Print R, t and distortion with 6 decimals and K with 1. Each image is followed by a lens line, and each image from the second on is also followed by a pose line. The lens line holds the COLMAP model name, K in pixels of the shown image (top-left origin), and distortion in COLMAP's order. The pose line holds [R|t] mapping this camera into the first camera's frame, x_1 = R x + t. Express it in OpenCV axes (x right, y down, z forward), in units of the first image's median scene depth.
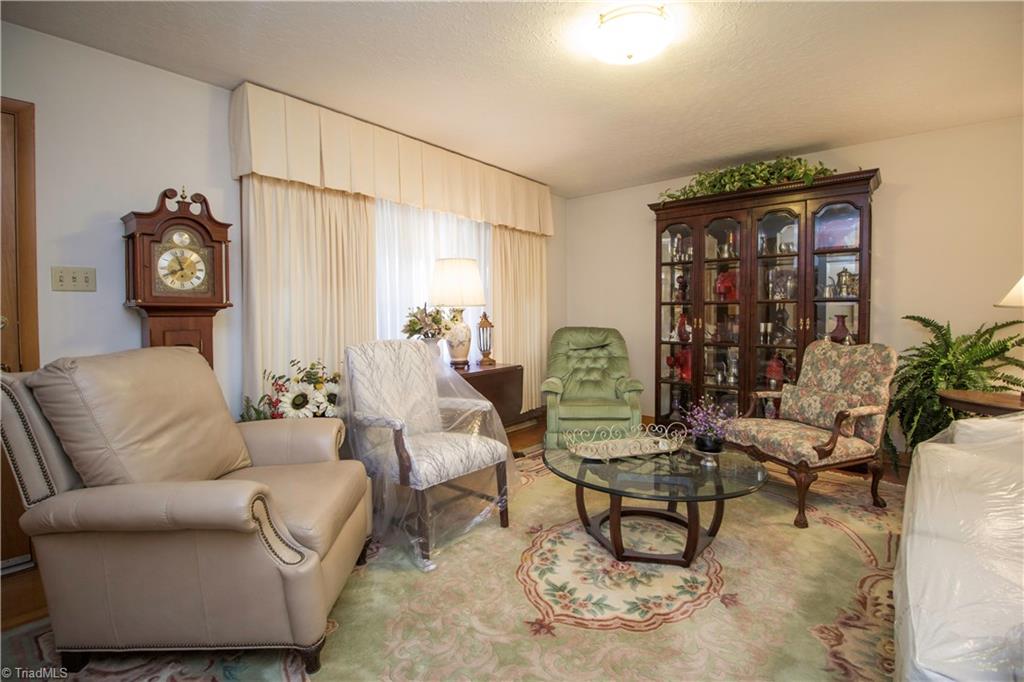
lens RADIAL K [[482.2, 0, 511.5], [0, 482.2, 331.3], [0, 0, 1]] dist [-0.001643, -0.000027]
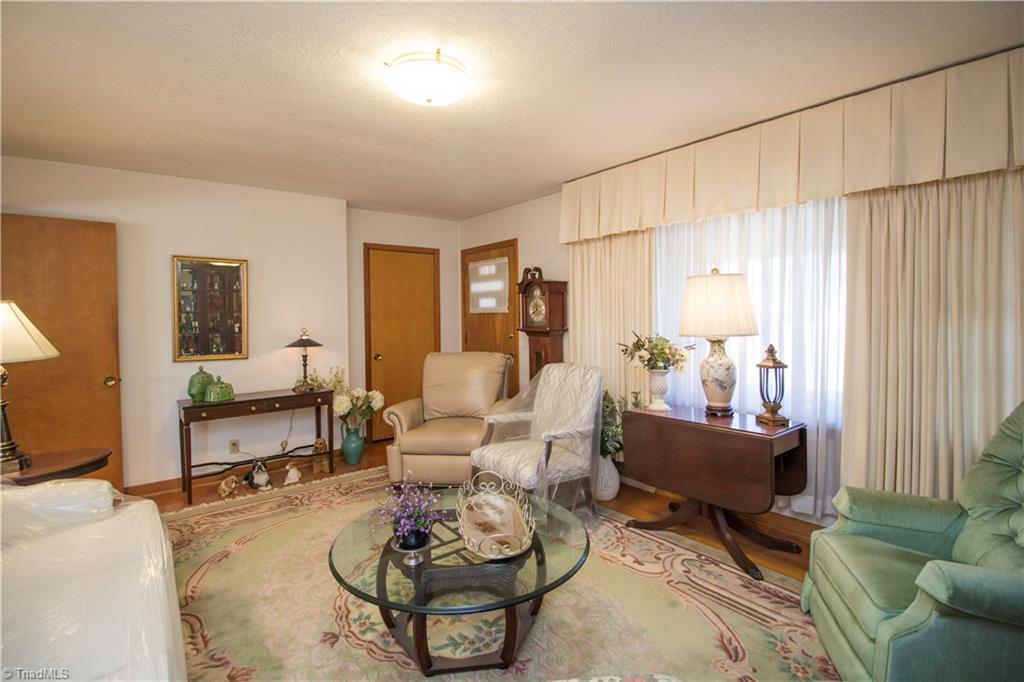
lens RADIAL K [[490.9, 0, 511.8], [0, 490.9, 318.4], [0, 0, 1]] dist [-0.000989, -0.000035]
pose [[-0.197423, 0.027004, -0.979946, 1.108522], [-0.014629, 0.999428, 0.030488, -0.149155], [0.980209, 0.020354, -0.196915, 1.246897]]
